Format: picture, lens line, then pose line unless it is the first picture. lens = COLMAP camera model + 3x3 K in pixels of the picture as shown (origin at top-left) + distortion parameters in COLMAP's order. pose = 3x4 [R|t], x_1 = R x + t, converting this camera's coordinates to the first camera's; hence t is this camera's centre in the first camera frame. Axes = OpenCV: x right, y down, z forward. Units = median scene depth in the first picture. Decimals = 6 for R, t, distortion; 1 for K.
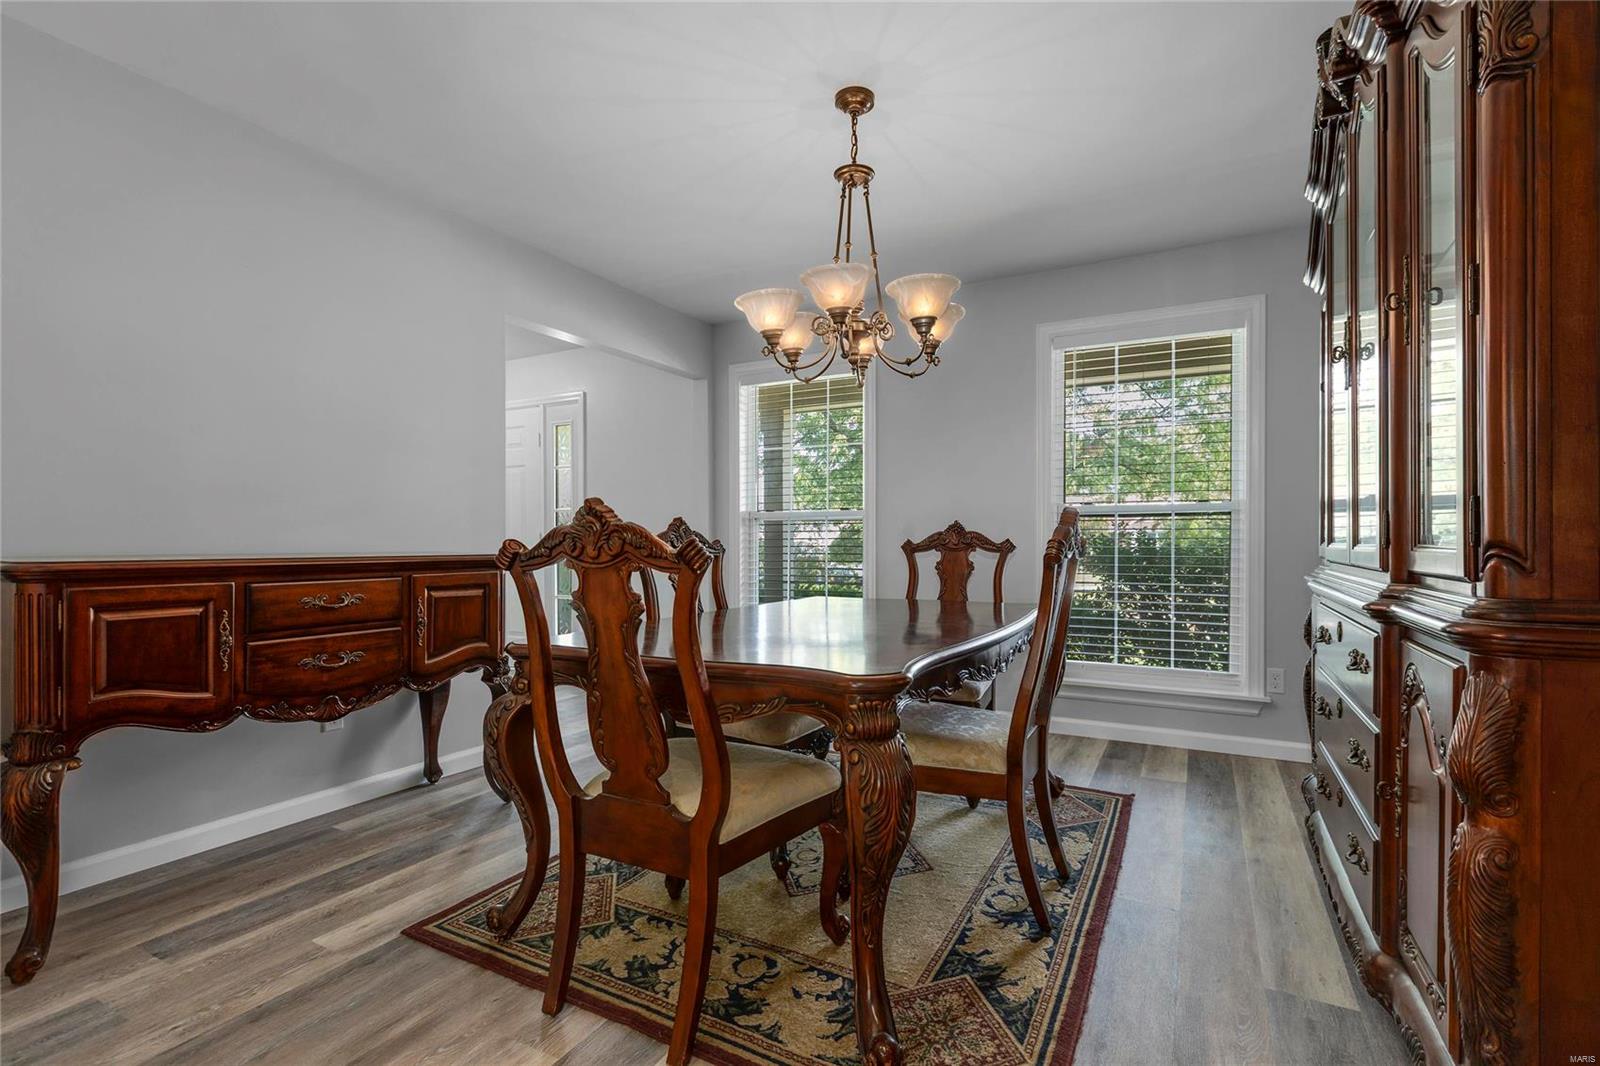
lens RADIAL K [[749.2, 0, 797.5], [0, 749.2, 540.0], [0, 0, 1]] dist [-0.004443, -0.000228]
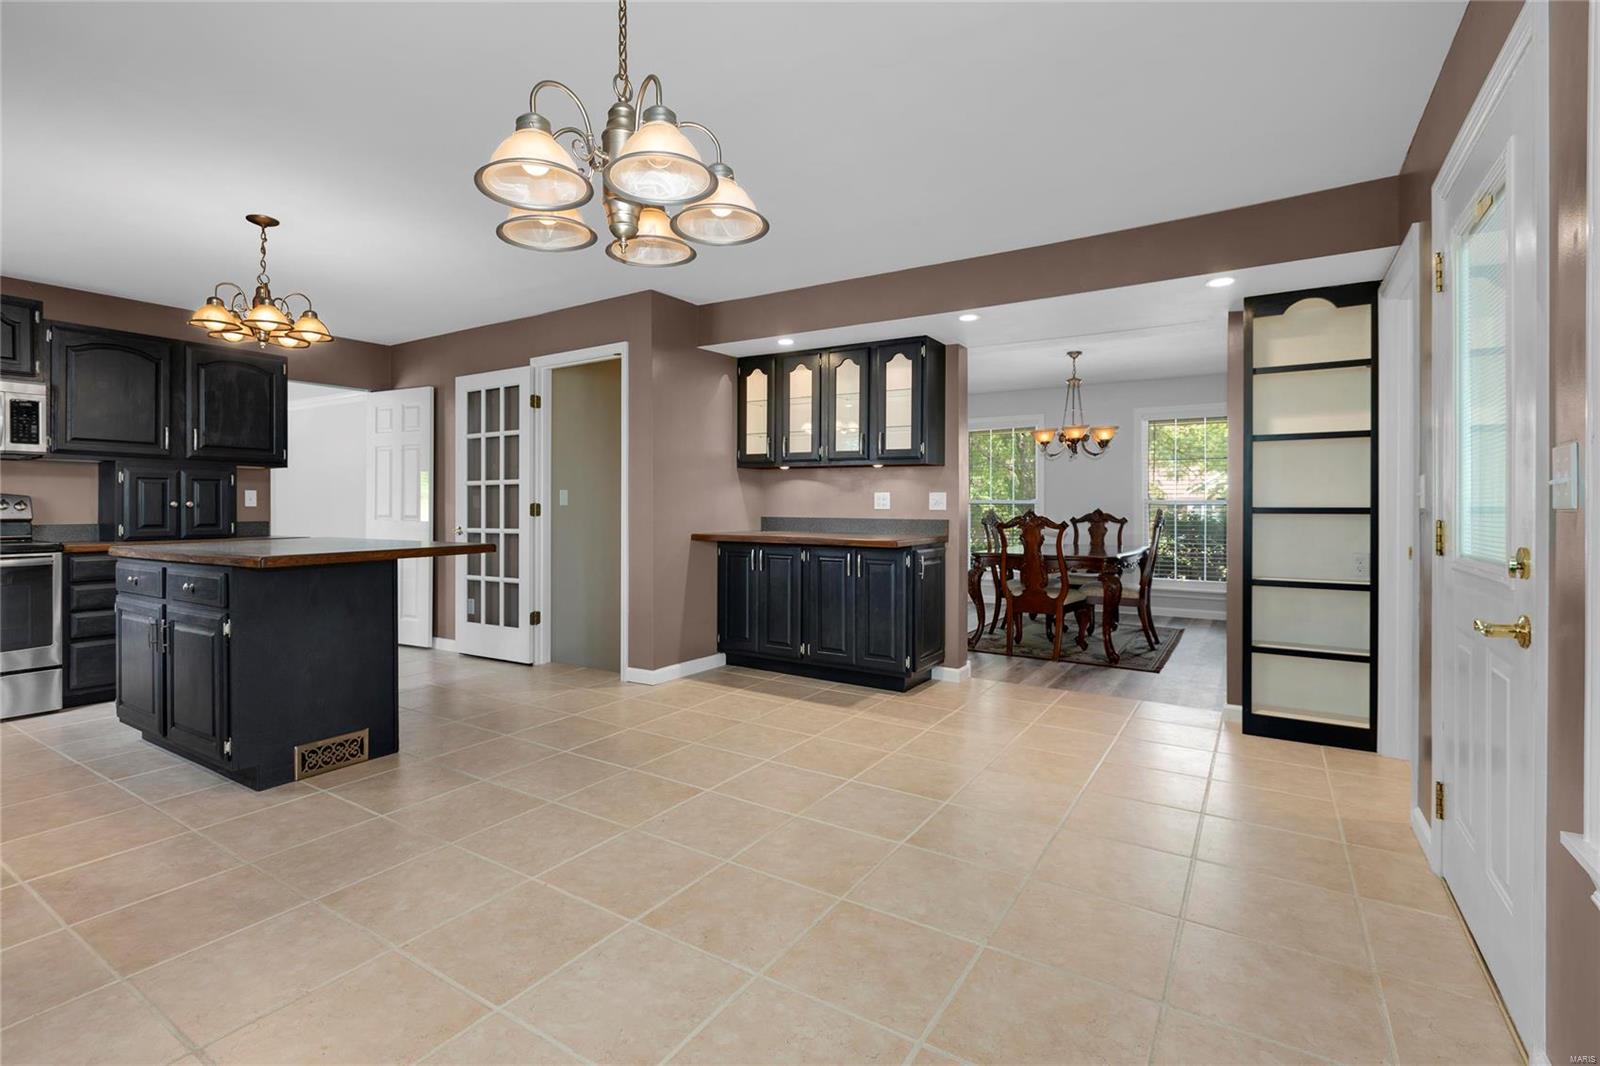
lens RADIAL K [[749.2, 0, 793.3], [0, 749.2, 501.8], [0, 0, 1]] dist [-0.004443, -0.000228]
pose [[0.997864, -0.003632, -0.065227, -0.513200], [0.003248, 0.999977, -0.005993, -0.034048], [0.065247, 0.005768, 0.997852, -1.177162]]
